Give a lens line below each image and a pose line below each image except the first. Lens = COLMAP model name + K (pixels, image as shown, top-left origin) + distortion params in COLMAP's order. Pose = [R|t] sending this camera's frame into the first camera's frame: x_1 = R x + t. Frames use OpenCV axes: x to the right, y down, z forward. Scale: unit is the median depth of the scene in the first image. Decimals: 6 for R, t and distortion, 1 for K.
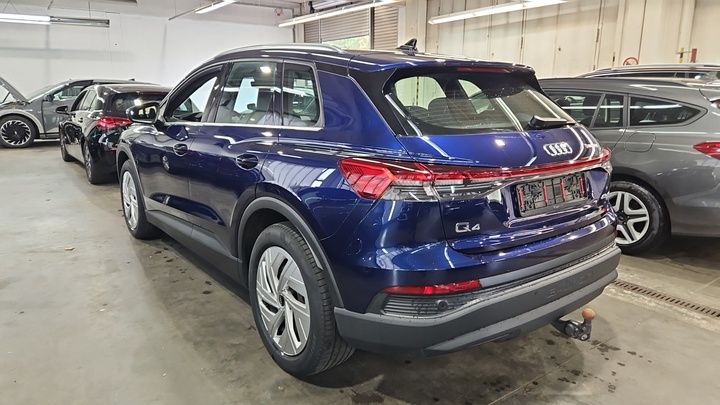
lens RADIAL K [[508.5, 0, 360.3], [0, 508.5, 203.3], [0, 0, 1]] dist [0.004818, -0.000726]
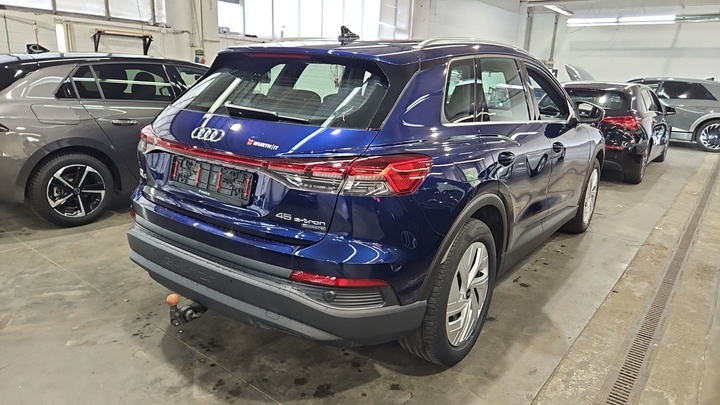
lens RADIAL K [[508.5, 0, 360.5], [0, 508.5, 203.0], [0, 0, 1]] dist [0.004818, -0.000726]
pose [[0.251236, 0.245093, -0.936381, 0.264187], [-0.248810, 0.951255, 0.182230, -0.043405], [0.935401, 0.187198, 0.299971, 0.186913]]
